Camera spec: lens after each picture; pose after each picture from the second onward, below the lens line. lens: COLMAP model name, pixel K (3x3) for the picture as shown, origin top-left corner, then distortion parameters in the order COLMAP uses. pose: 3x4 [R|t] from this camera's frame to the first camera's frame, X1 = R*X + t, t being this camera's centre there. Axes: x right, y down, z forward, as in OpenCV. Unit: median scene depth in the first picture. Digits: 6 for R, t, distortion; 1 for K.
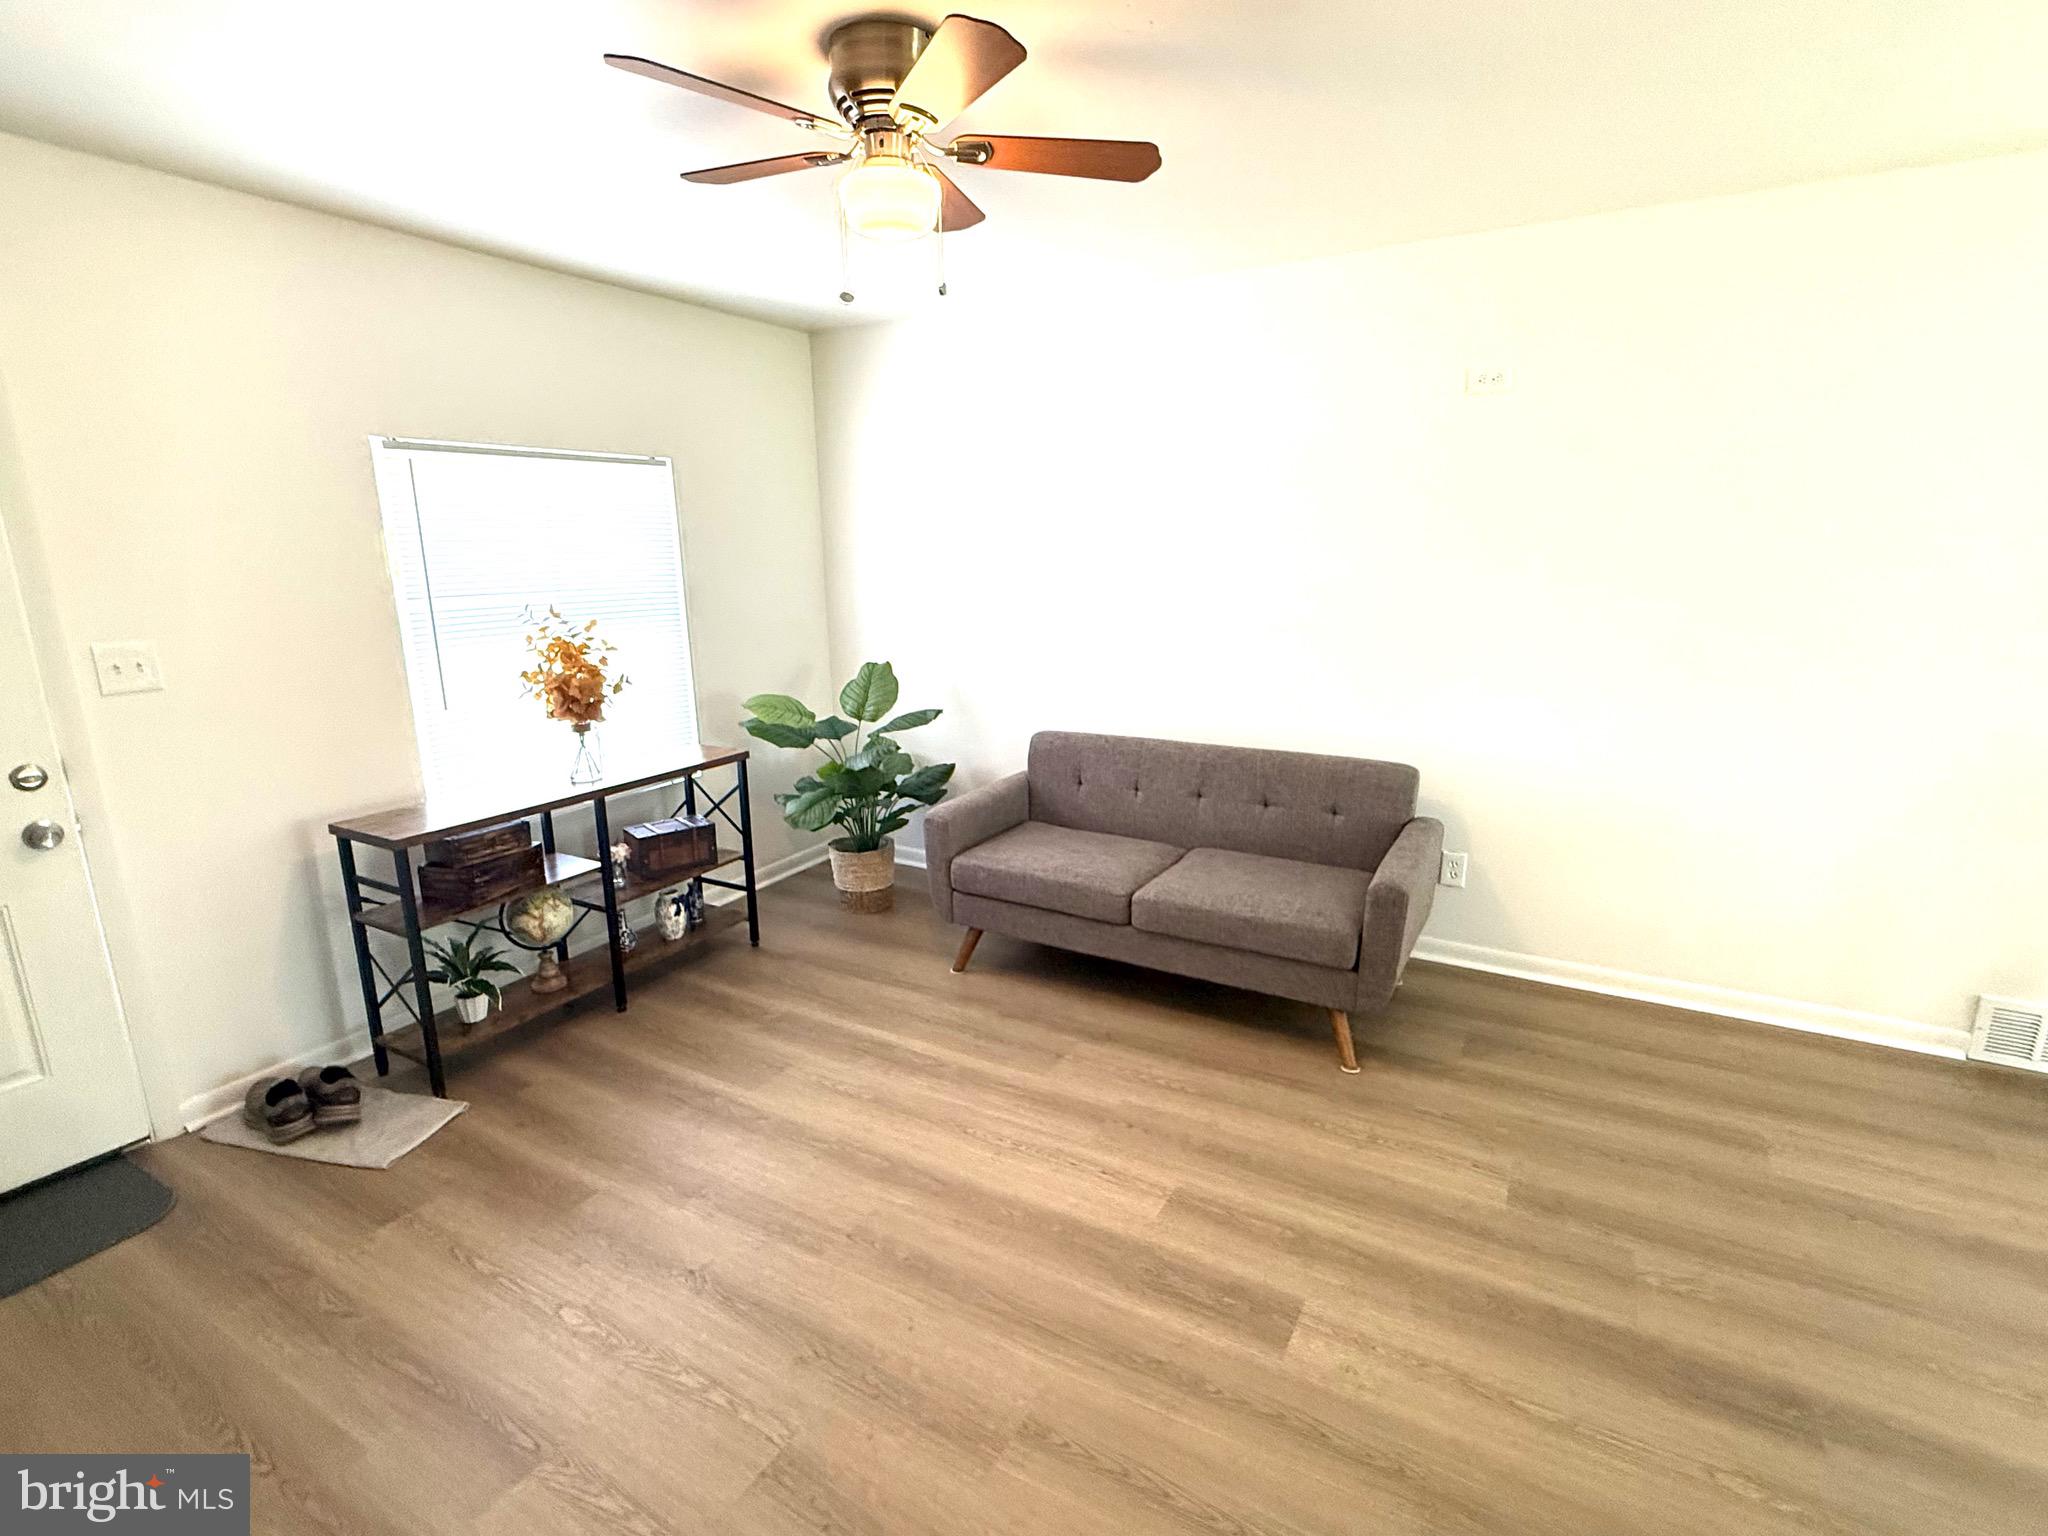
lens RADIAL K [[968.3, 0, 1015.1], [0, 968.3, 773.0], [0, 0, 1]] dist [0.005155, 0.000187]
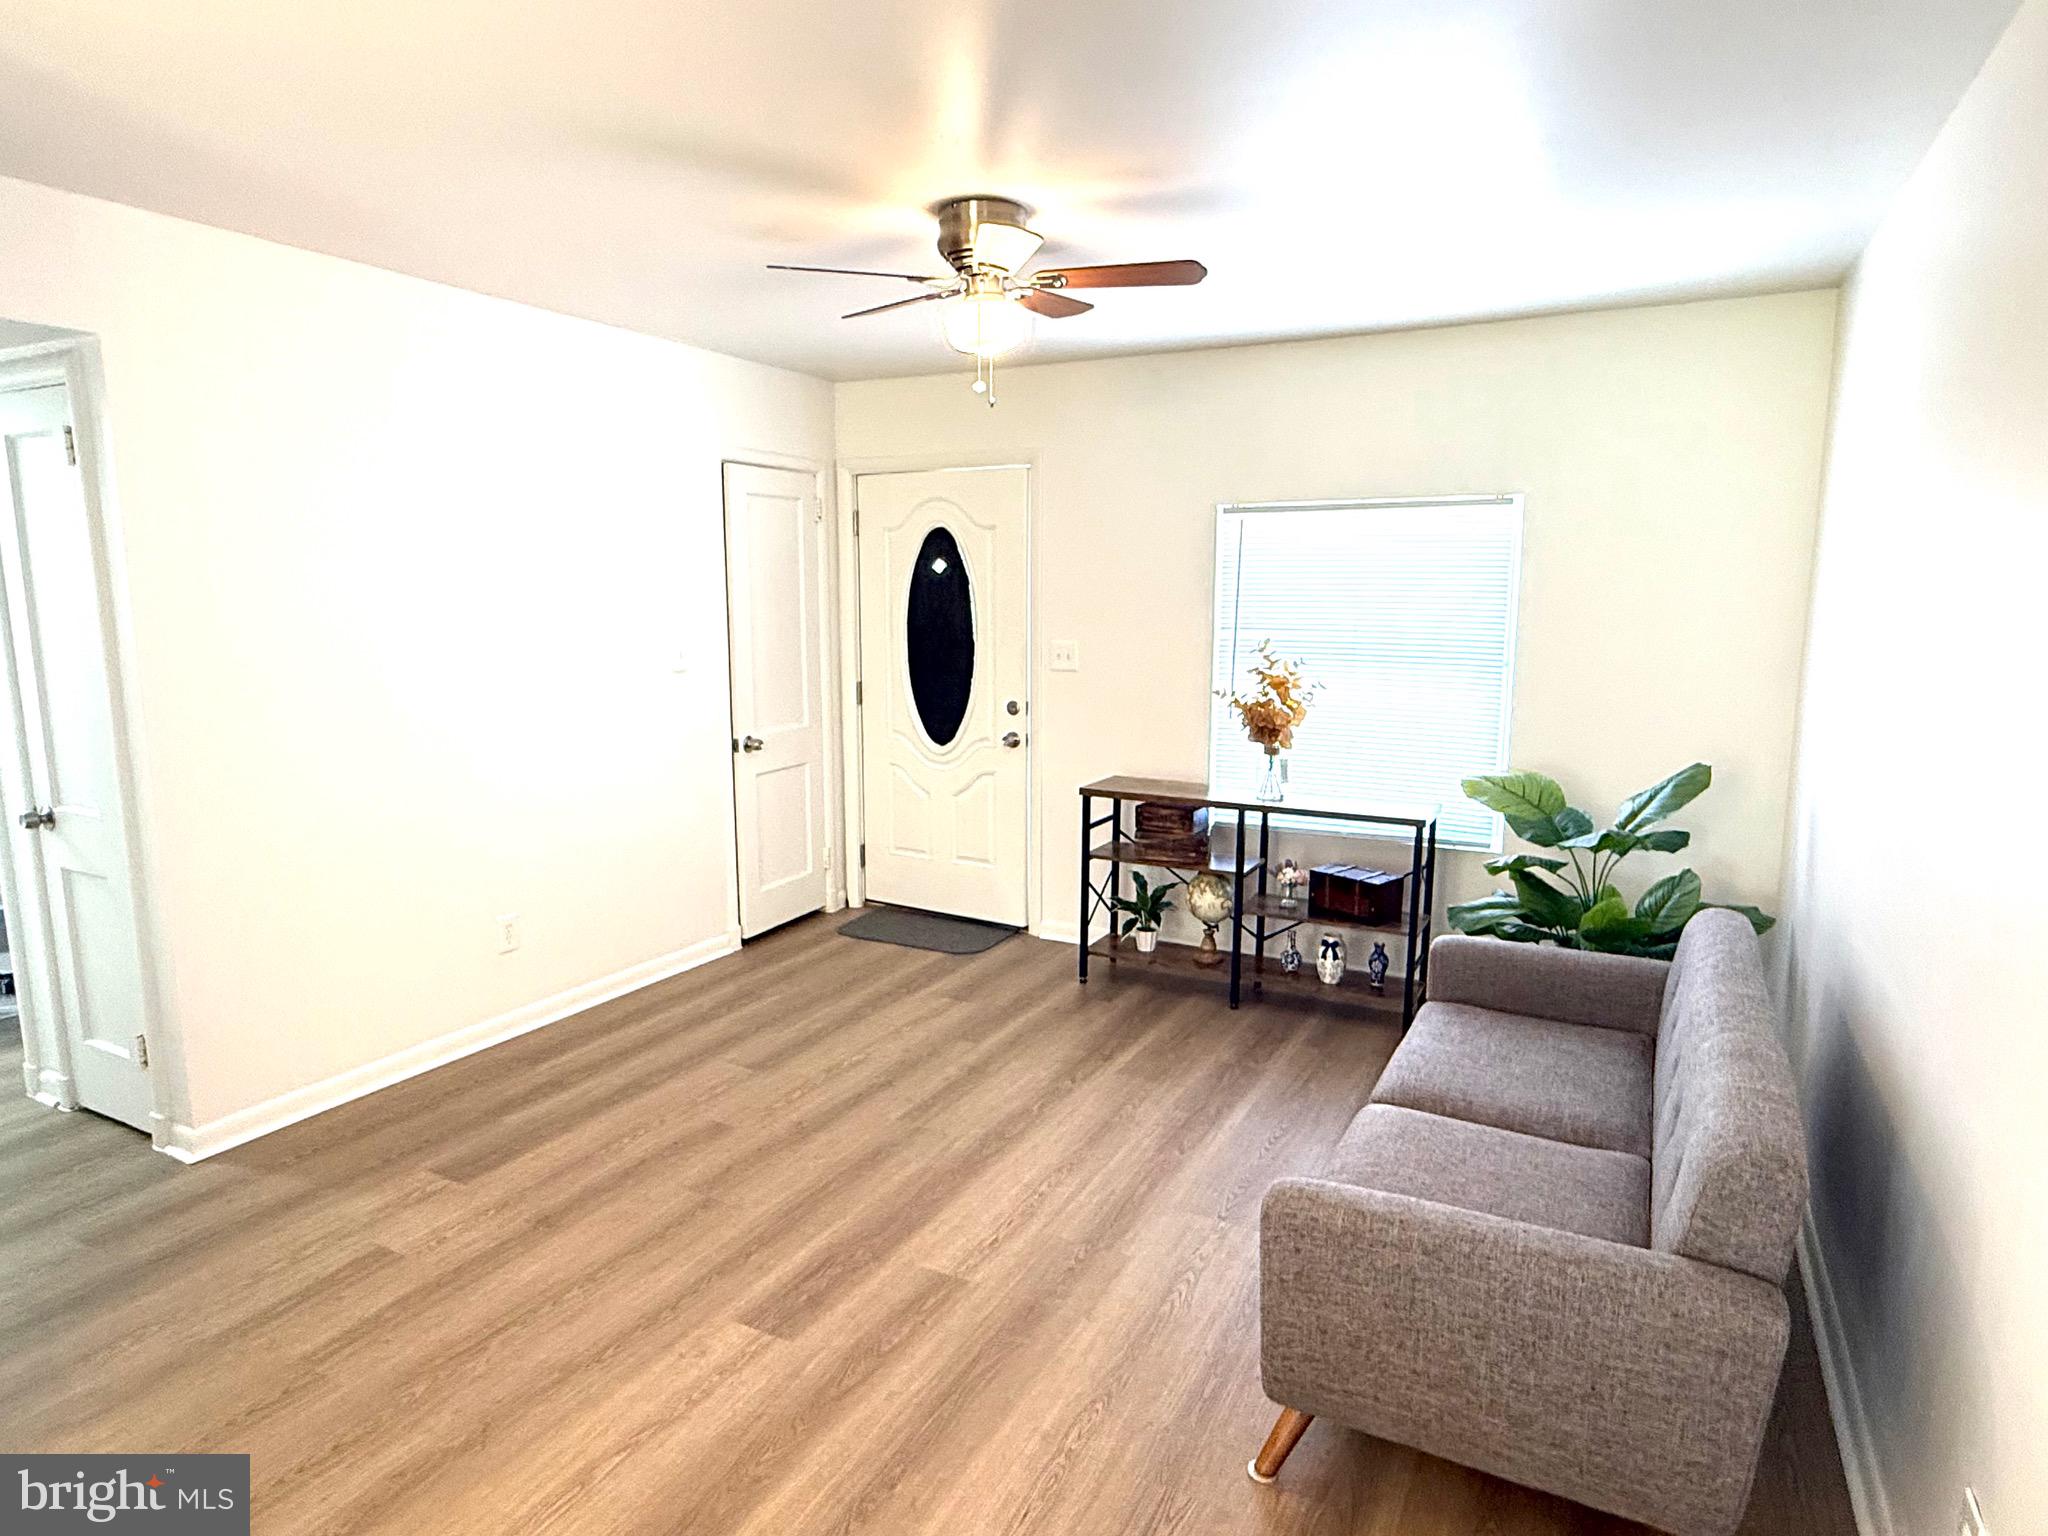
lens RADIAL K [[1192.2, 0, 1025.4], [0, 1192.2, 771.8], [0, 0, 1]] dist [0.004402, 0.000660]
pose [[0.032340, 0.167077, -0.985413, 1.016708], [-0.234724, 0.959625, 0.155001, -0.191683], [0.971524, 0.226287, 0.070252, 0.726726]]
